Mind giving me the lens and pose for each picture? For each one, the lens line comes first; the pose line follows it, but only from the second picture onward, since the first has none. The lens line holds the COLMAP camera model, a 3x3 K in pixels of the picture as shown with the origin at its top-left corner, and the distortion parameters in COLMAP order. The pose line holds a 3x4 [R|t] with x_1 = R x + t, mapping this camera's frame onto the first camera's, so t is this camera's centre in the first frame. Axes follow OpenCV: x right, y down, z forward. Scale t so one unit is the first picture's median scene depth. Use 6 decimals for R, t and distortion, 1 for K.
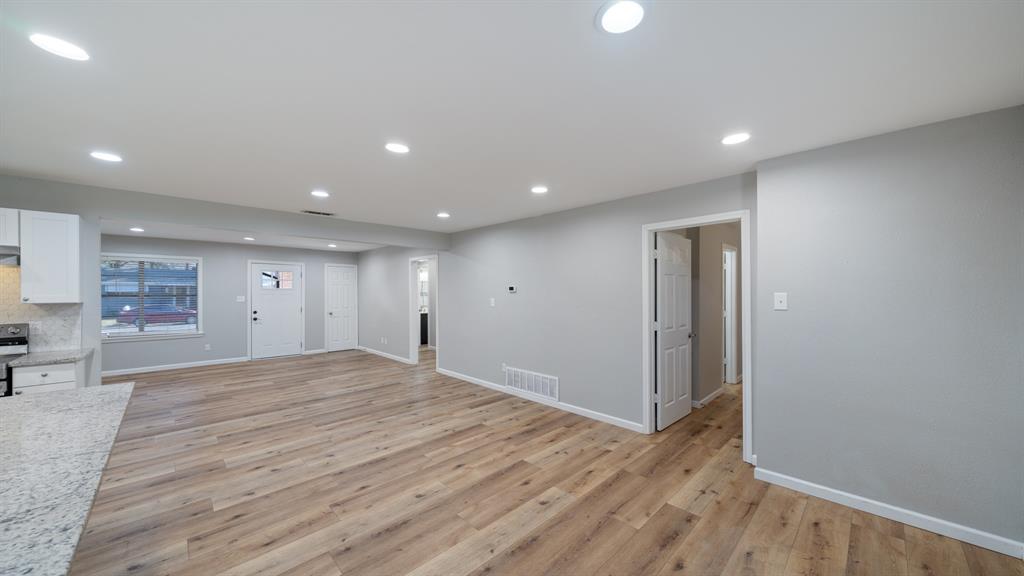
lens RADIAL K [[356.8, 0, 521.2], [0, 356.8, 290.8], [0, 0, 1]] dist [-0.007007, -0.000099]
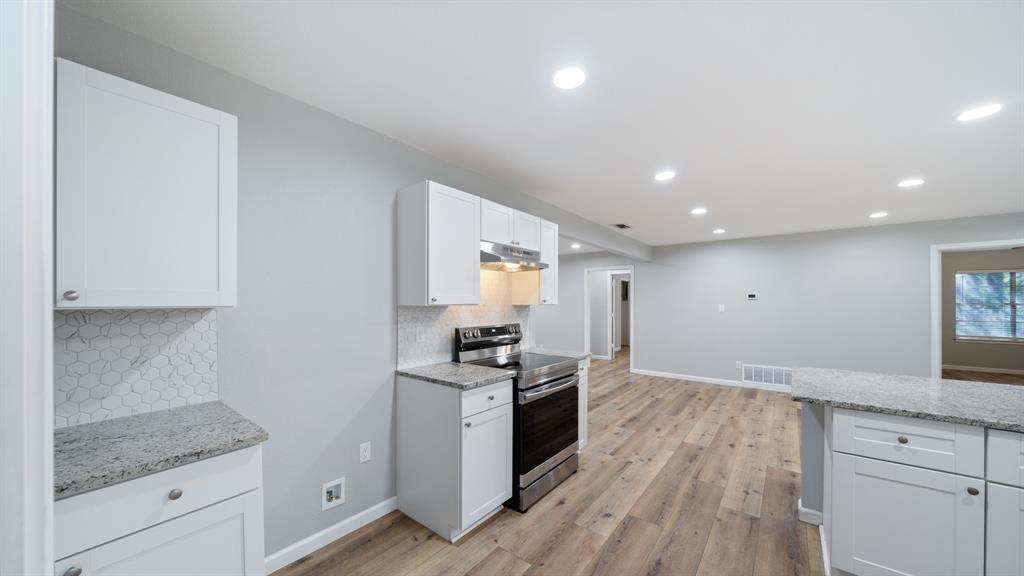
lens RADIAL K [[356.8, 0, 514.0], [0, 356.8, 299.7], [0, 0, 1]] dist [-0.007007, -0.000099]
pose [[0.992334, 0.005929, 0.123441, -1.327754], [-0.005393, 0.999975, -0.004675, 0.022514], [-0.123465, 0.003974, 0.992341, -0.064824]]
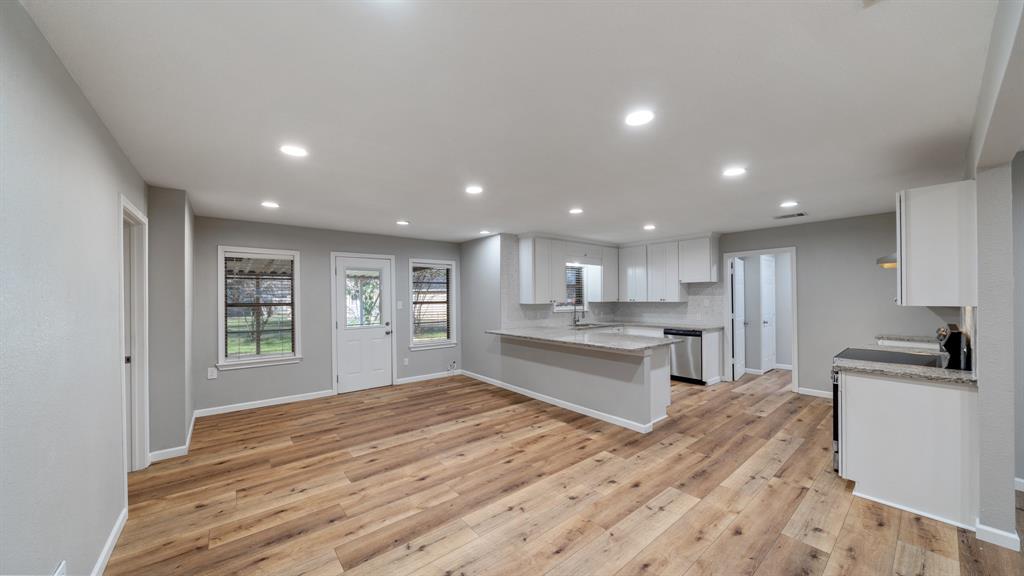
lens RADIAL K [[356.8, 0, 512.1], [0, 356.8, 291.7], [0, 0, 1]] dist [-0.007007, -0.000099]
pose [[-0.995039, 0.011239, 0.098848, -0.429941], [0.009993, 0.999864, -0.013094, 0.004623], [-0.098982, -0.012042, -0.995016, 1.617793]]
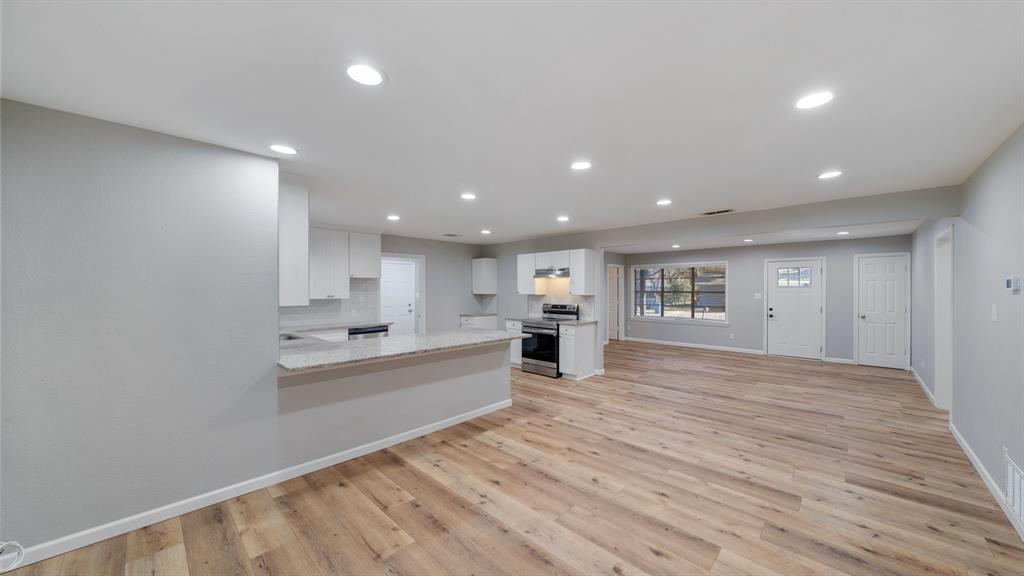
lens RADIAL K [[356.8, 0, 527.7], [0, 356.8, 293.1], [0, 0, 1]] dist [-0.007007, -0.000099]
pose [[0.042884, 0.012872, -0.998997, 0.551699], [0.001339, 0.999915, 0.012941, -0.002482], [0.999079, -0.001893, 0.042863, 0.536036]]
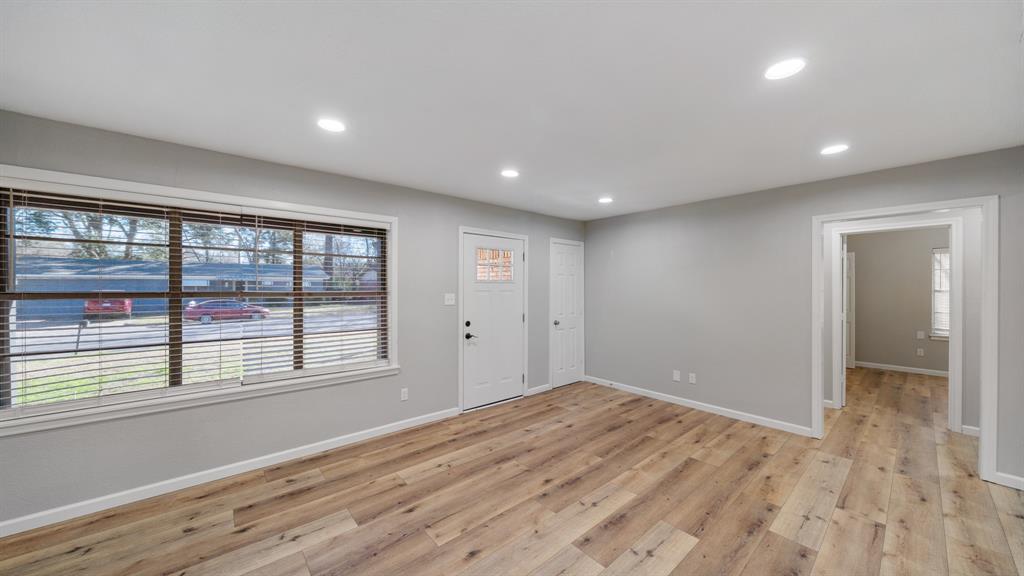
lens RADIAL K [[356.8, 0, 522.7], [0, 356.8, 287.0], [0, 0, 1]] dist [-0.007007, -0.000099]
pose [[0.997359, 0.001716, -0.072610, -1.354054], [-0.001471, 0.999993, 0.003430, 0.005457], [0.072615, -0.003314, 0.997355, 1.000644]]
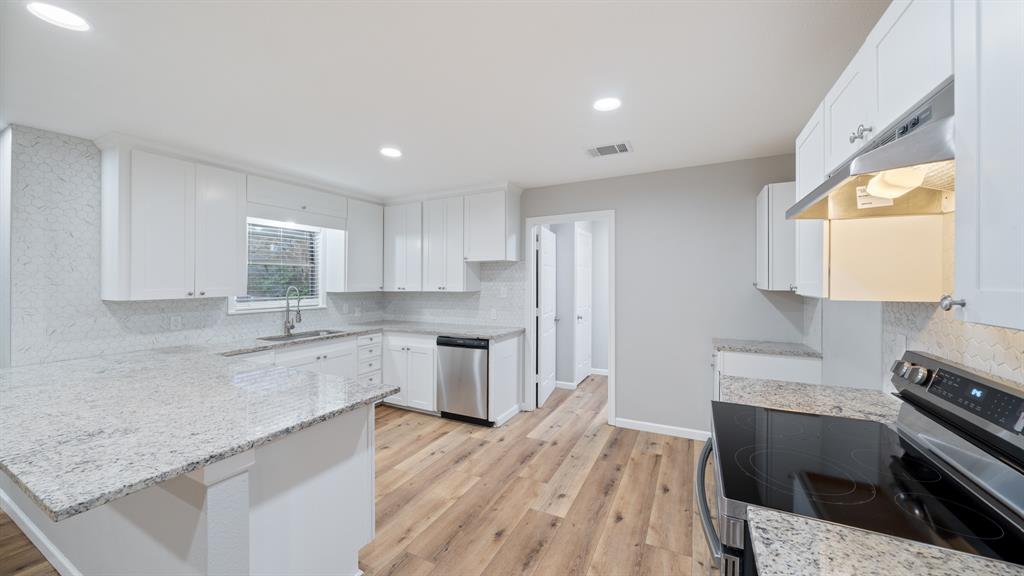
lens RADIAL K [[356.8, 0, 517.4], [0, 356.8, 287.0], [0, 0, 1]] dist [-0.007007, -0.000099]
pose [[-0.950130, 0.012702, -0.311595, -0.881801], [0.007253, 0.999800, 0.018641, 0.006132], [0.311769, 0.015451, -0.950032, 0.906392]]
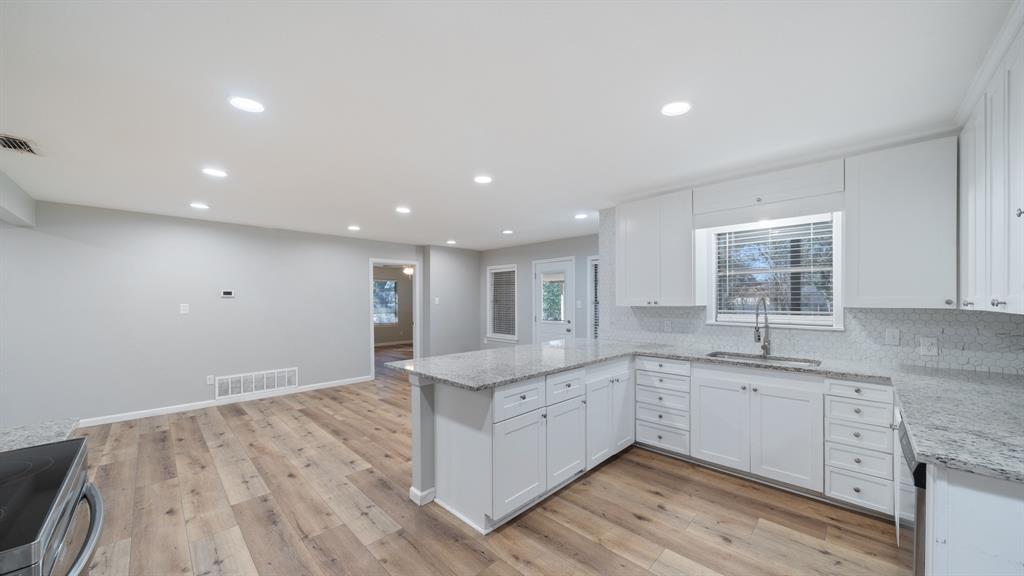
lens RADIAL K [[356.8, 0, 516.2], [0, 356.8, 301.6], [0, 0, 1]] dist [-0.007007, -0.000099]
pose [[-0.010415, -0.000706, 0.999946, -1.414591], [0.003177, 0.999995, 0.000739, 0.024909], [-0.999941, 0.003185, -0.010413, 0.330307]]
